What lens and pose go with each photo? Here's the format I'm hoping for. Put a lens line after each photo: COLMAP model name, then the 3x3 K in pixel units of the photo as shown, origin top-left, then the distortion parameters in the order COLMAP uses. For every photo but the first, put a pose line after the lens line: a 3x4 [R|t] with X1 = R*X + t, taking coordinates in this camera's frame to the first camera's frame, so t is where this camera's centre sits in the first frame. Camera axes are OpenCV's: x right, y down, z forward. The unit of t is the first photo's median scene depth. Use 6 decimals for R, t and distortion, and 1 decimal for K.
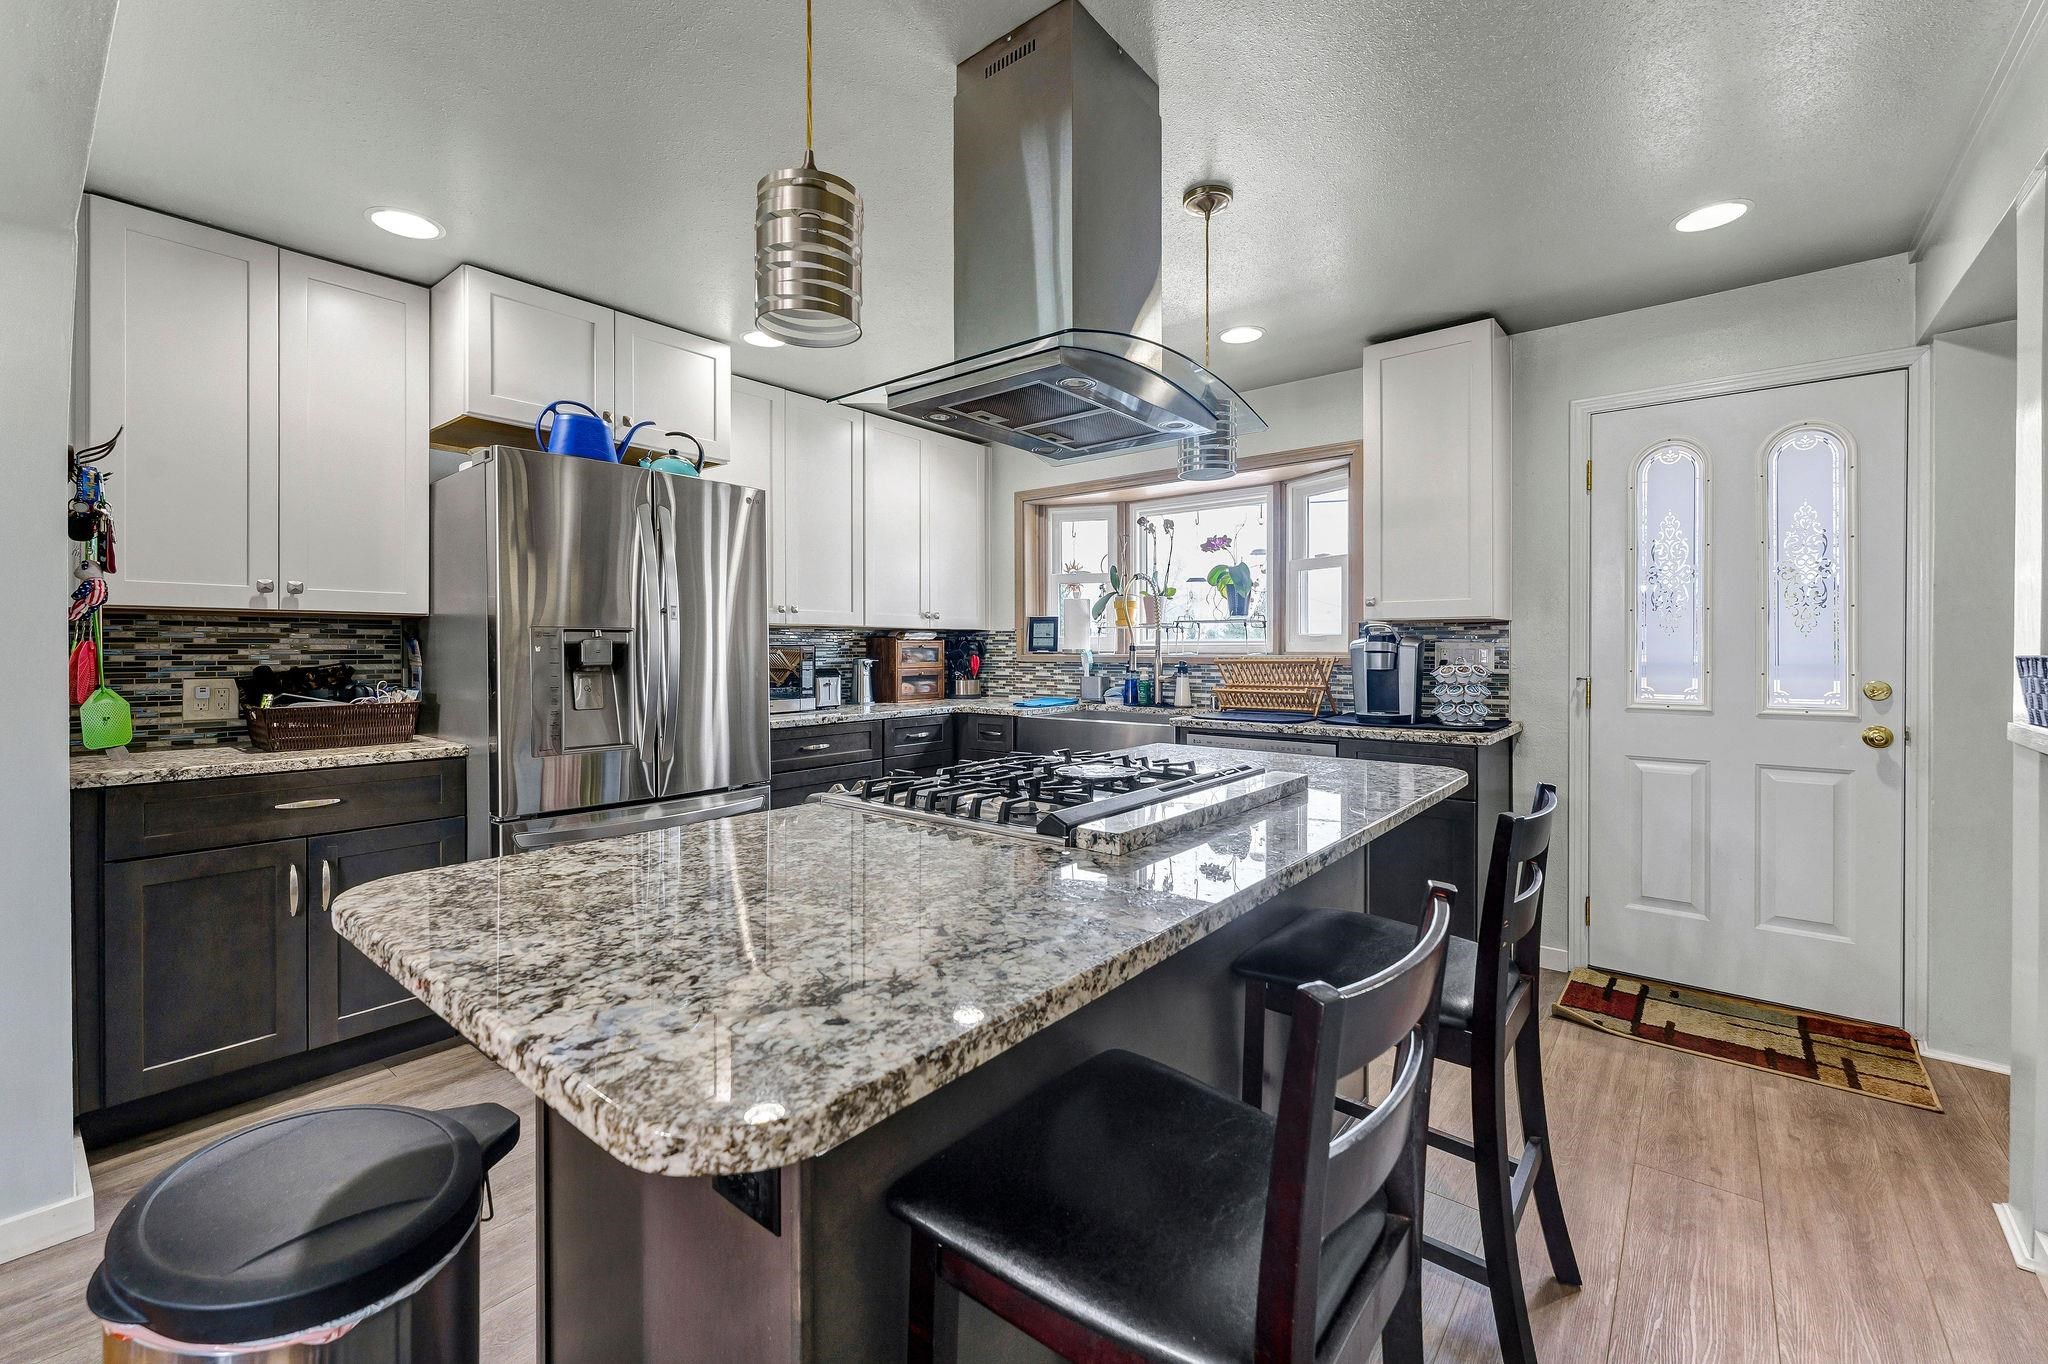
lens RADIAL K [[838.8, 0, 1007.3], [0, 838.8, 677.9], [0, 0, 1]] dist [0.003194, 0.000146]
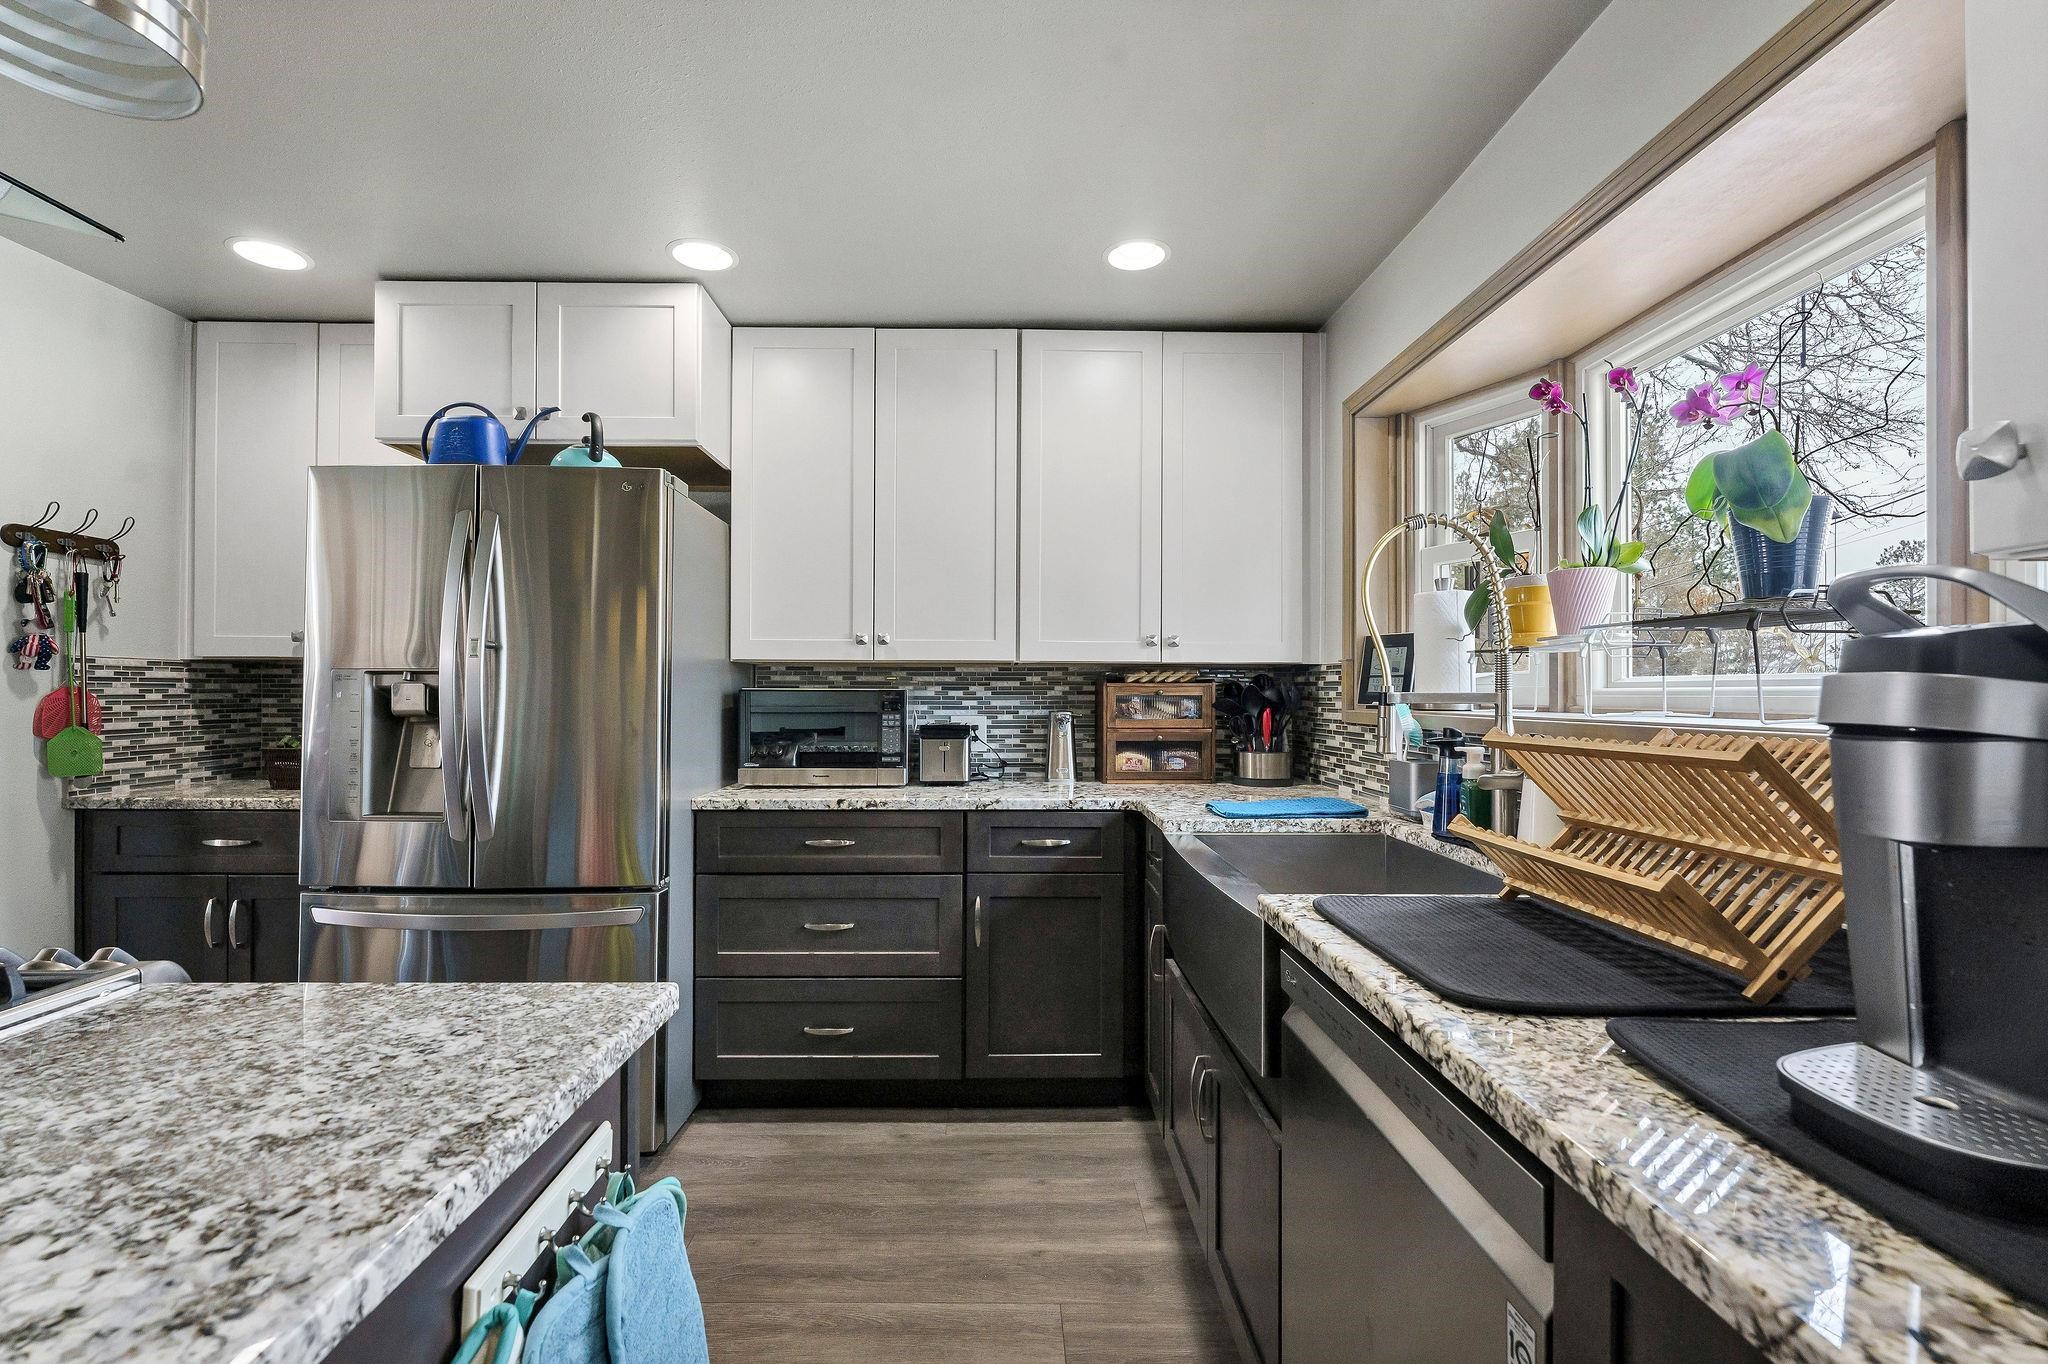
lens RADIAL K [[905.2, 0, 1016.8], [0, 905.2, 702.1], [0, 0, 1]] dist [0.000827, -0.000114]
pose [[0.647759, 0.010436, -0.761774, 0.347725], [-0.030816, 0.999447, -0.012512, -0.021106], [0.761222, 0.031580, 0.647722, 0.539999]]
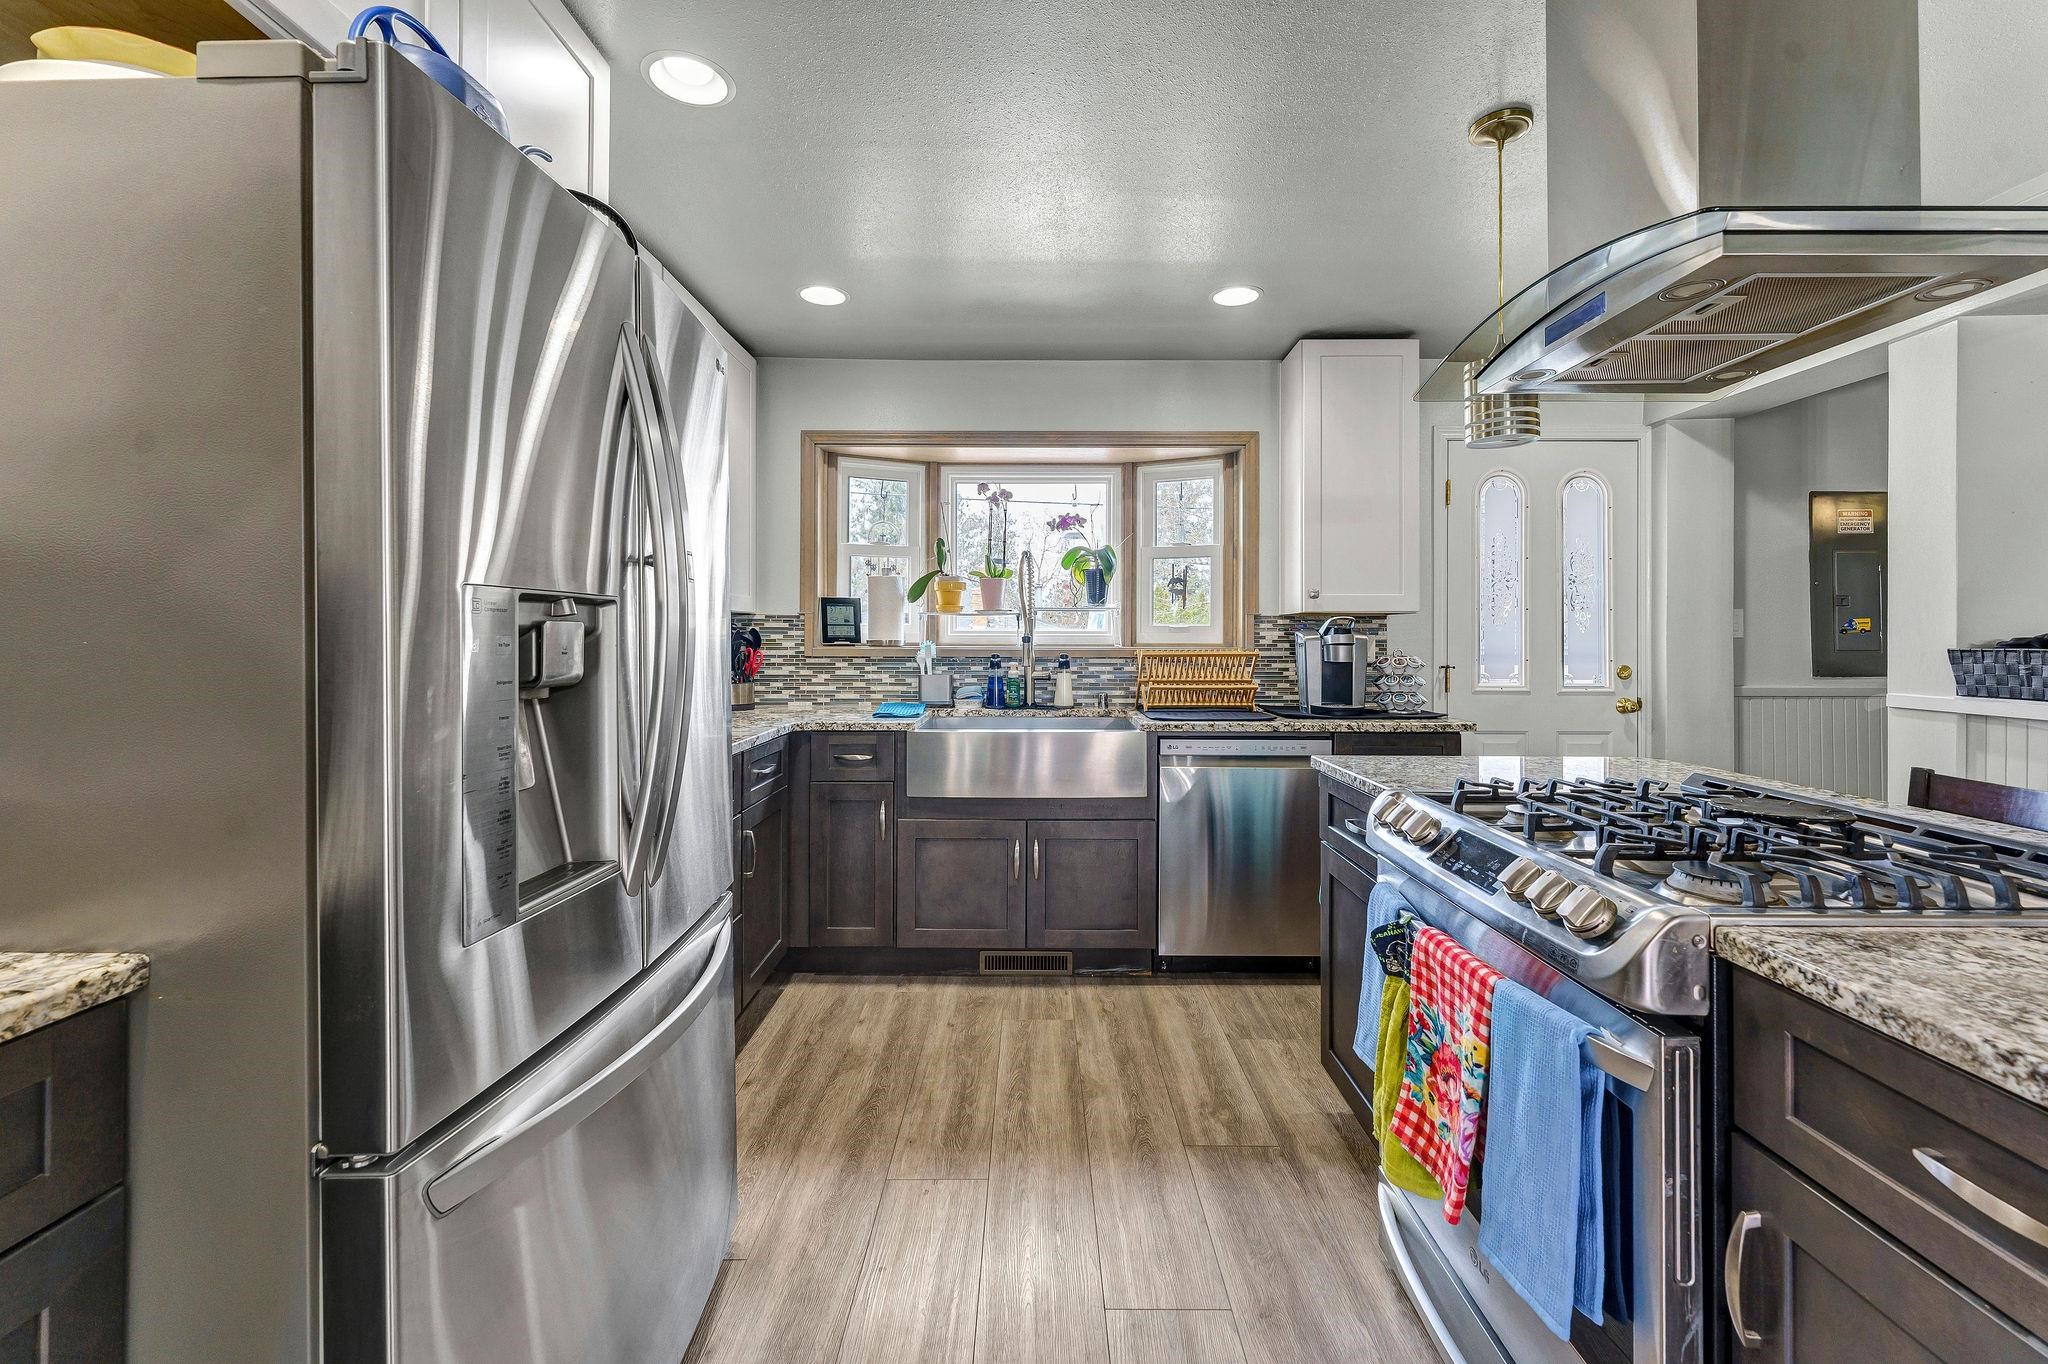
lens RADIAL K [[849.2, 0, 1030.0], [0, 849.2, 648.2], [0, 0, 1]] dist [-0.000349, -0.000262]
pose [[0.771737, -0.005015, 0.635922, -0.353817], [0.019039, 0.999703, -0.015222, -0.012951], [-0.635657, 0.023855, 0.771603, 0.327535]]
